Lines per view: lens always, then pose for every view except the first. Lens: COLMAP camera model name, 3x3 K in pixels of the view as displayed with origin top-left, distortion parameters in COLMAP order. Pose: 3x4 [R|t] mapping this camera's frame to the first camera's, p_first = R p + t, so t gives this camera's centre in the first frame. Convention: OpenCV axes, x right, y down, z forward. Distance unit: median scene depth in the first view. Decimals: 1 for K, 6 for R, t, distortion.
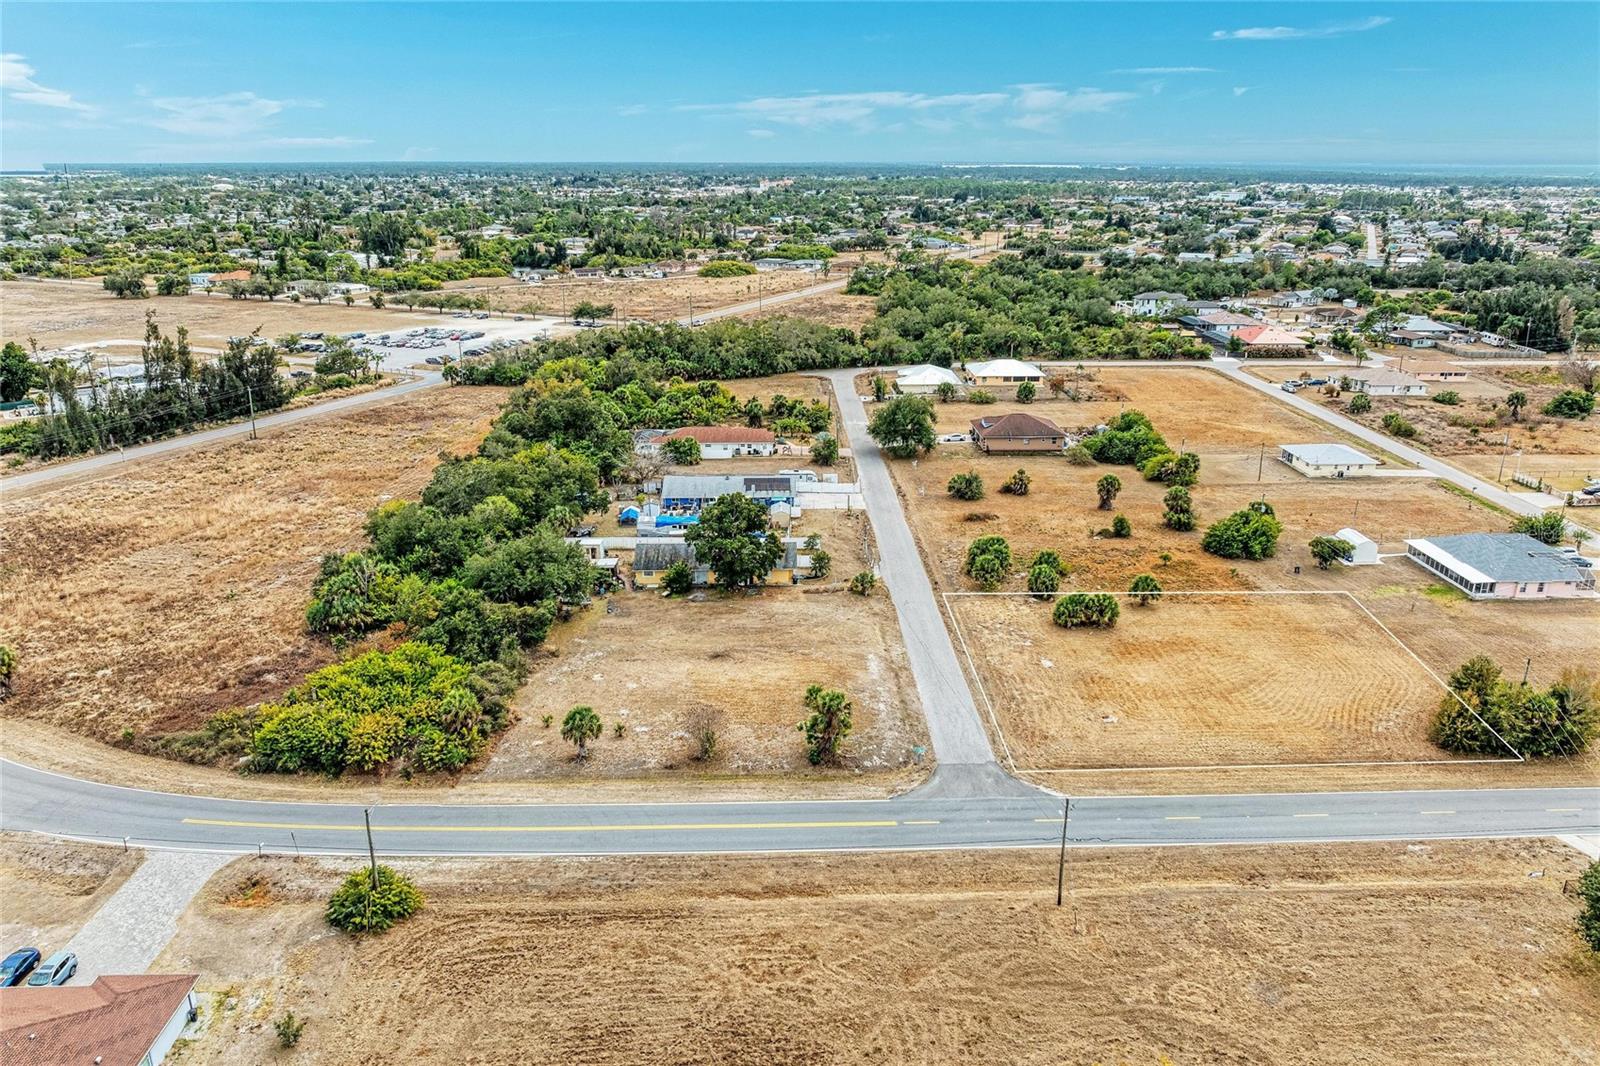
lens RADIAL K [[1120.1, 0, 804.4], [0, 1120.1, 528.5], [0, 0, 1]] dist [-0.023783, 0.009176]
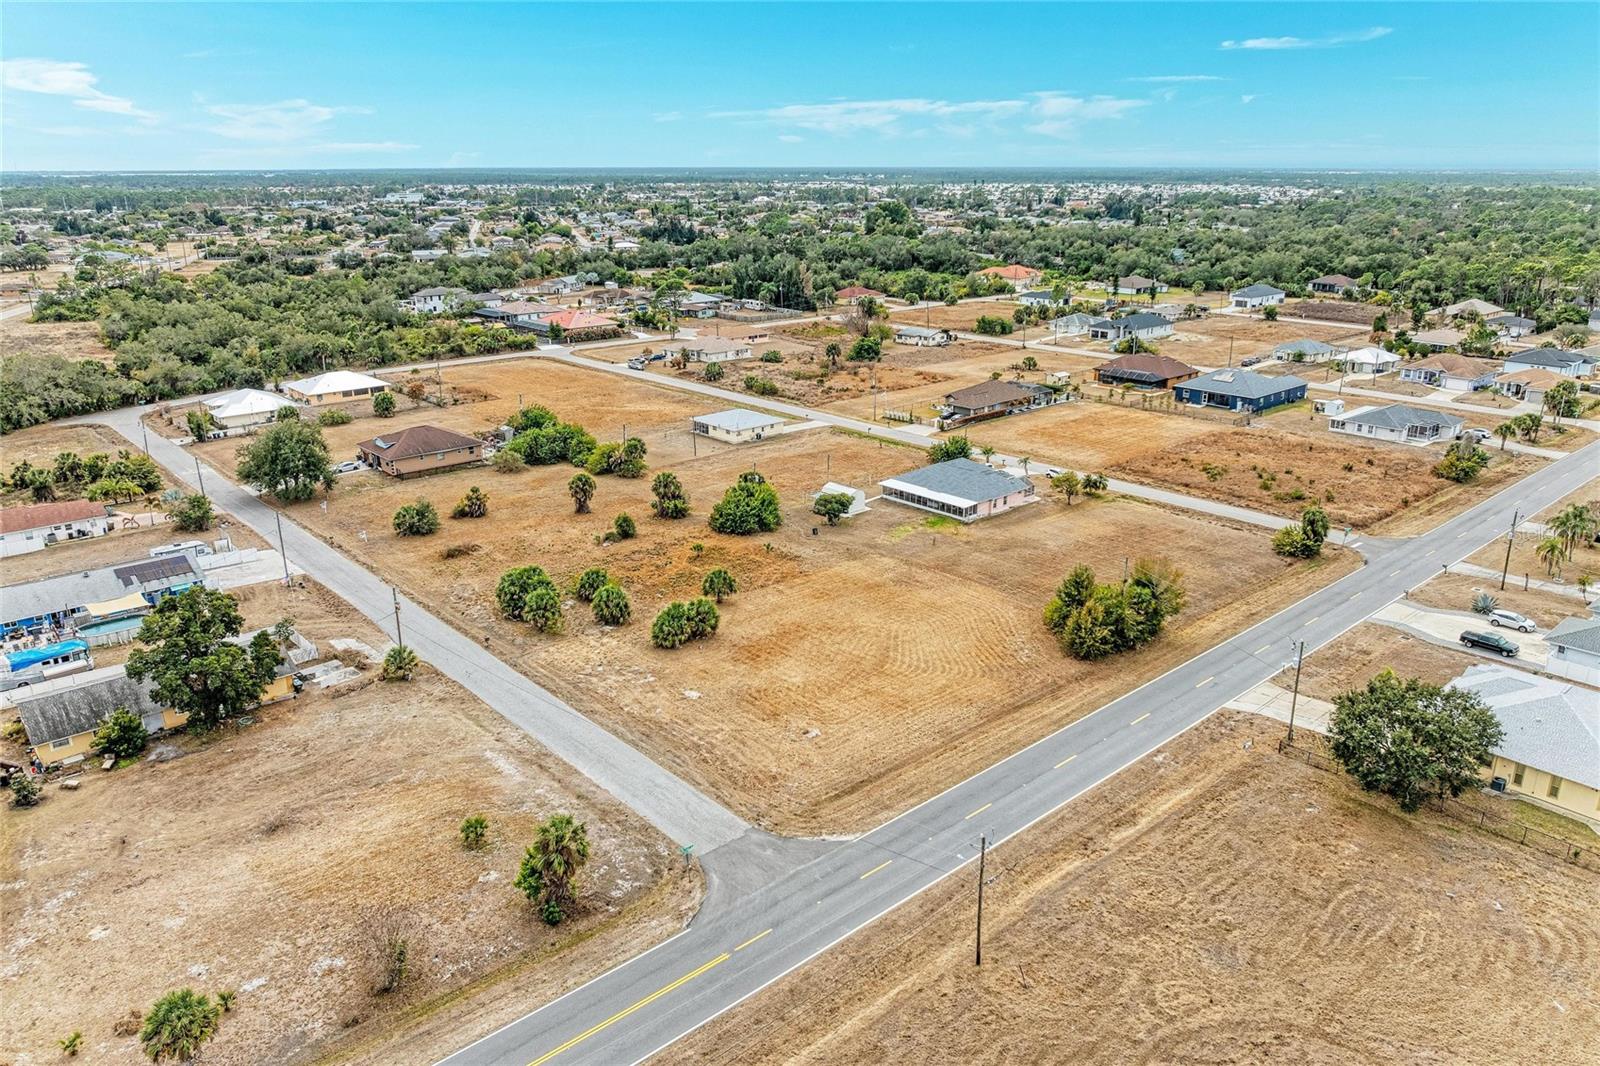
lens RADIAL K [[1120.1, 0, 807.8], [0, 1120.1, 524.4], [0, 0, 1]] dist [-0.023783, 0.009176]
pose [[0.762204, -0.200083, 0.615640, -0.140701], [0.205211, 0.976665, 0.063351, -0.026917], [-0.613950, 0.078050, 0.785477, 0.181701]]
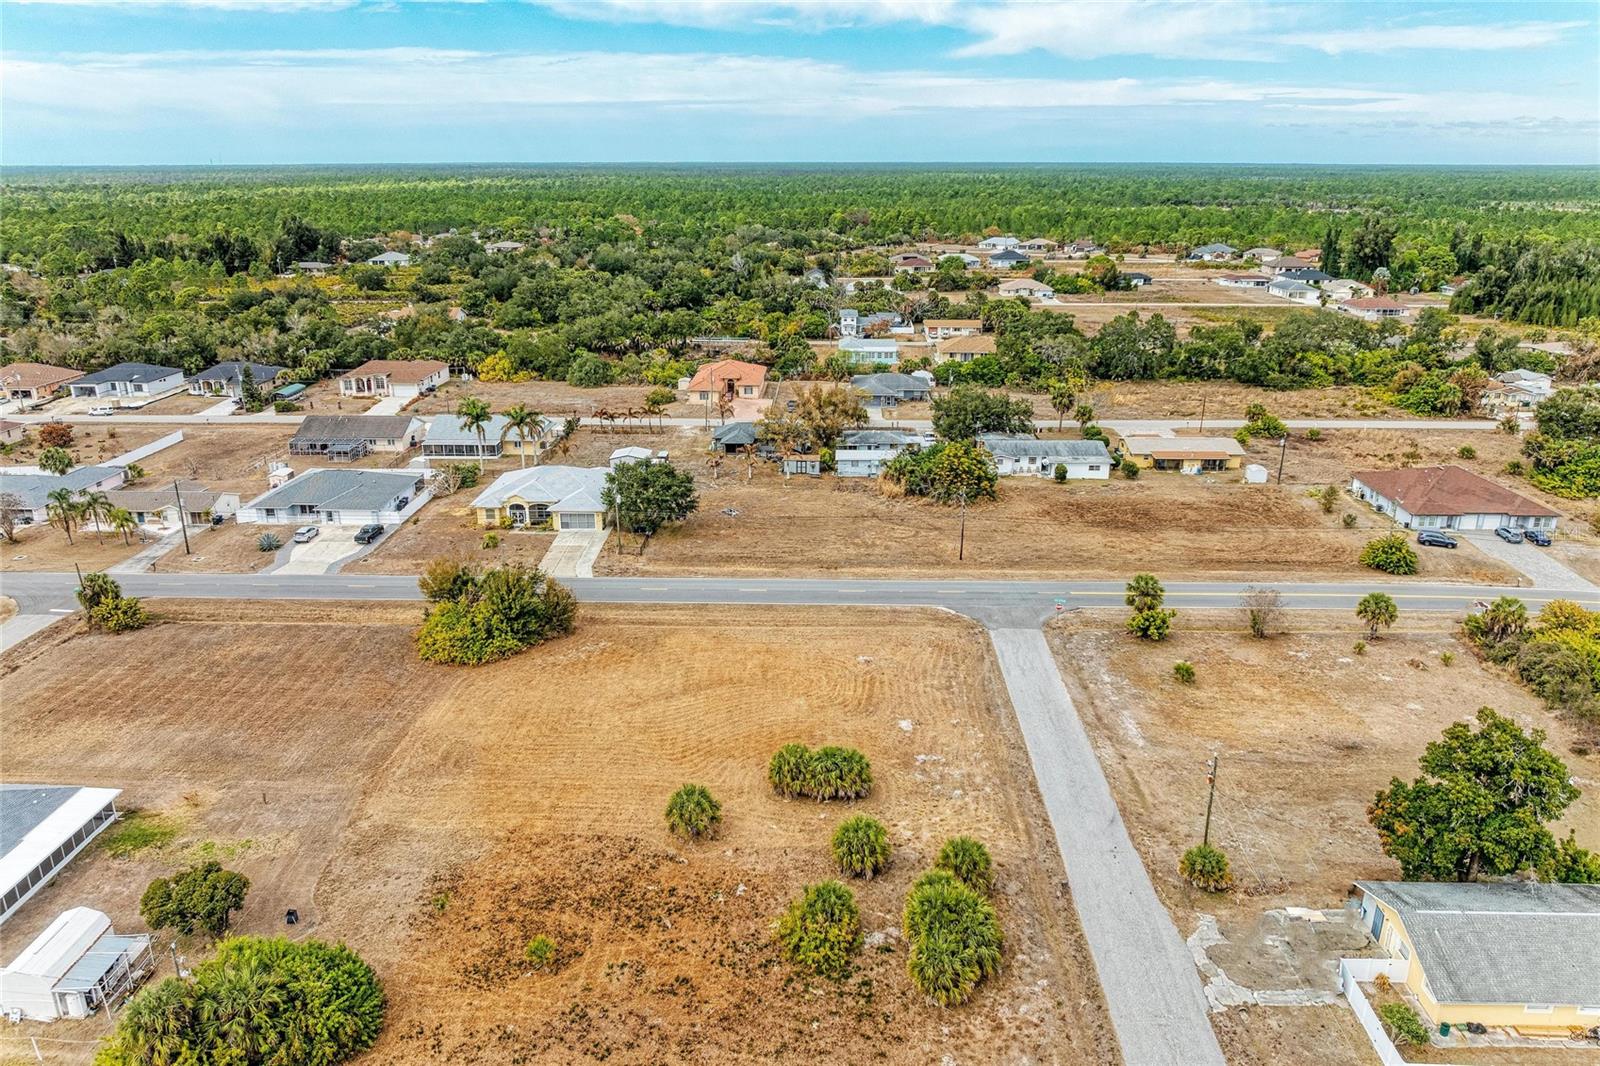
lens RADIAL K [[1120.1, 0, 803.3], [0, 1120.1, 527.8], [0, 0, 1]] dist [-0.023783, 0.009176]
pose [[-0.998260, -0.017520, 0.056306, 0.164665], [0.019511, 0.802936, 0.595746, -0.301021], [-0.055647, 0.595808, -0.801197, 1.028559]]
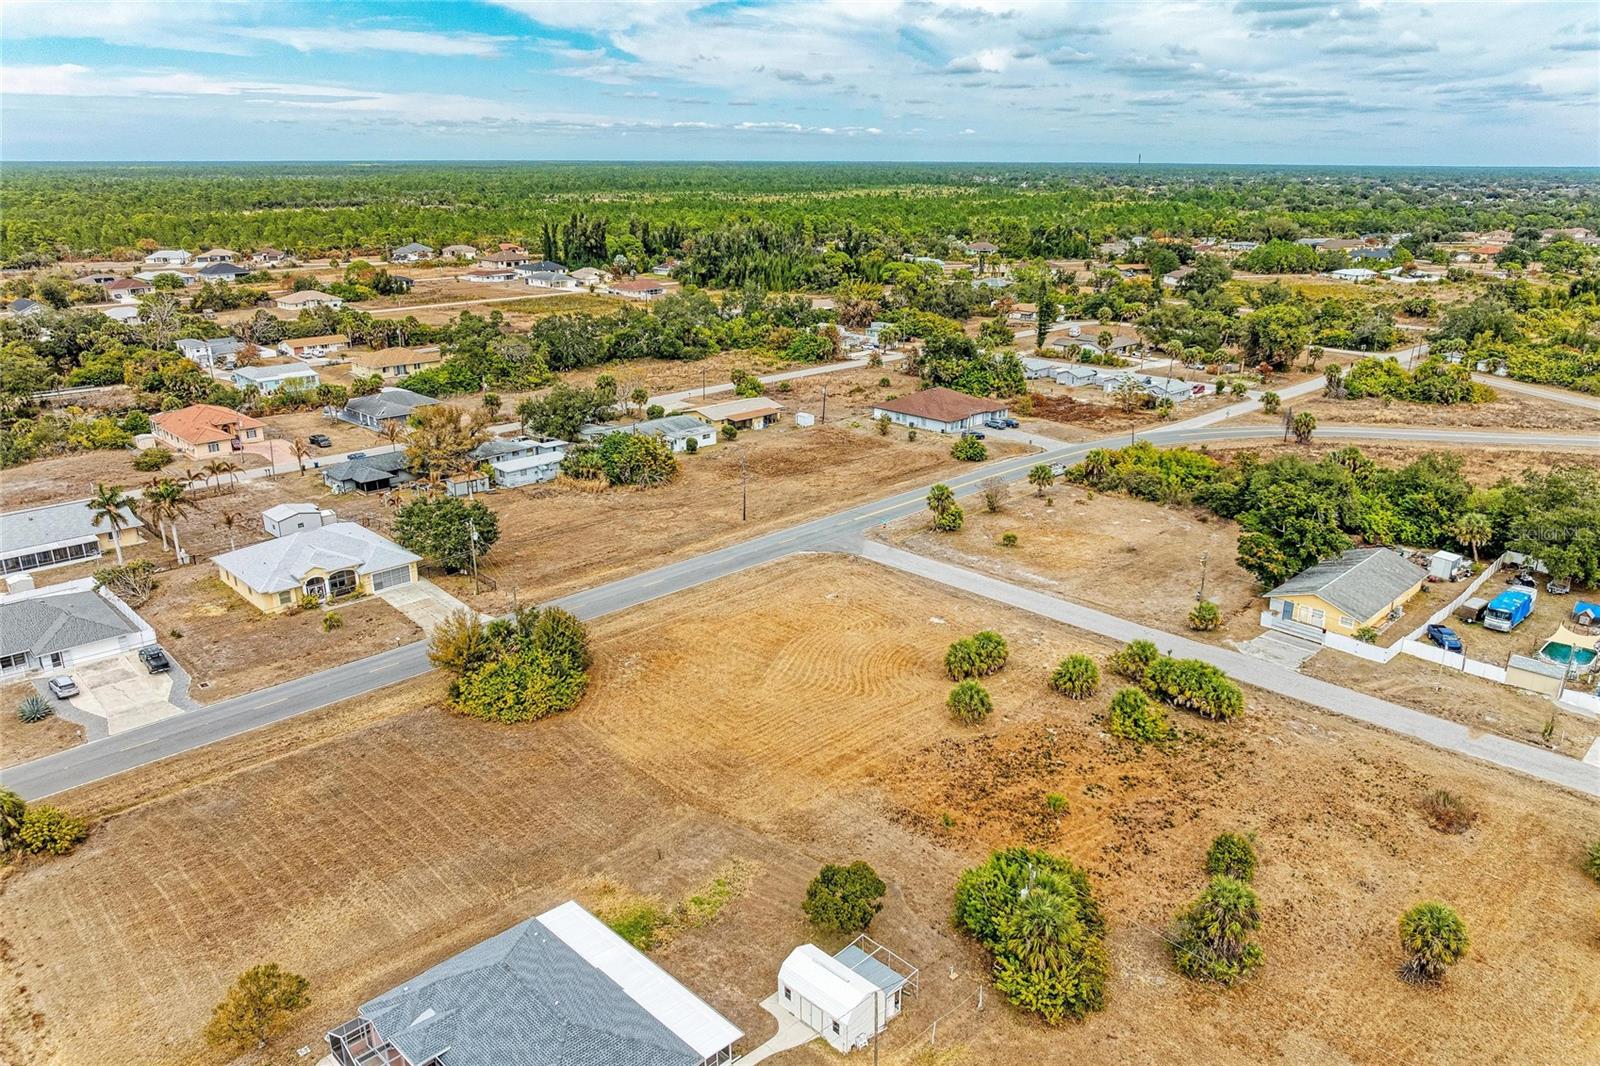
lens RADIAL K [[1120.1, 0, 809.3], [0, 1120.1, 544.8], [0, 0, 1]] dist [-0.023783, 0.009176]
pose [[-0.727038, 0.222107, -0.649680, 0.622585], [-0.219914, 0.821052, 0.526794, -0.290582], [0.650425, 0.525873, -0.548091, 0.958292]]
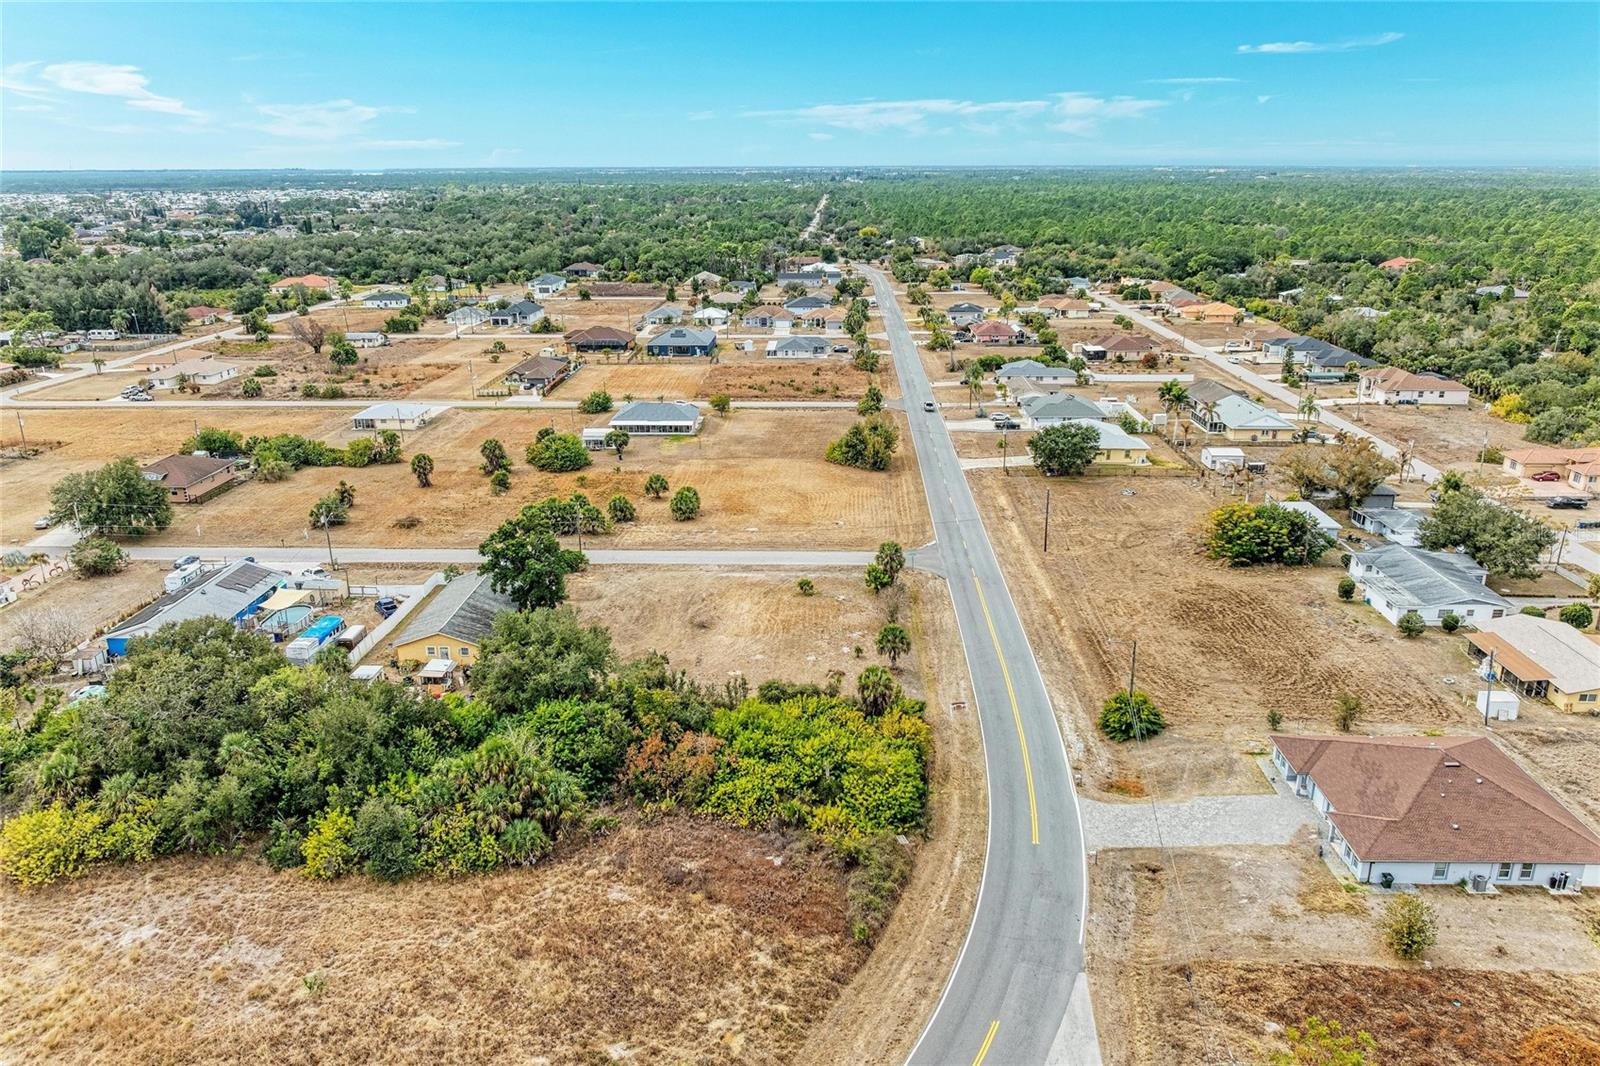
lens RADIAL K [[1120.1, 0, 807.2], [0, 1120.1, 522.7], [0, 0, 1]] dist [-0.023783, 0.009176]
pose [[0.059546, -0.306456, 0.950021, -0.703138], [0.317534, 0.908090, 0.273028, -0.154966], [-0.946376, 0.285406, 0.151383, 0.487426]]
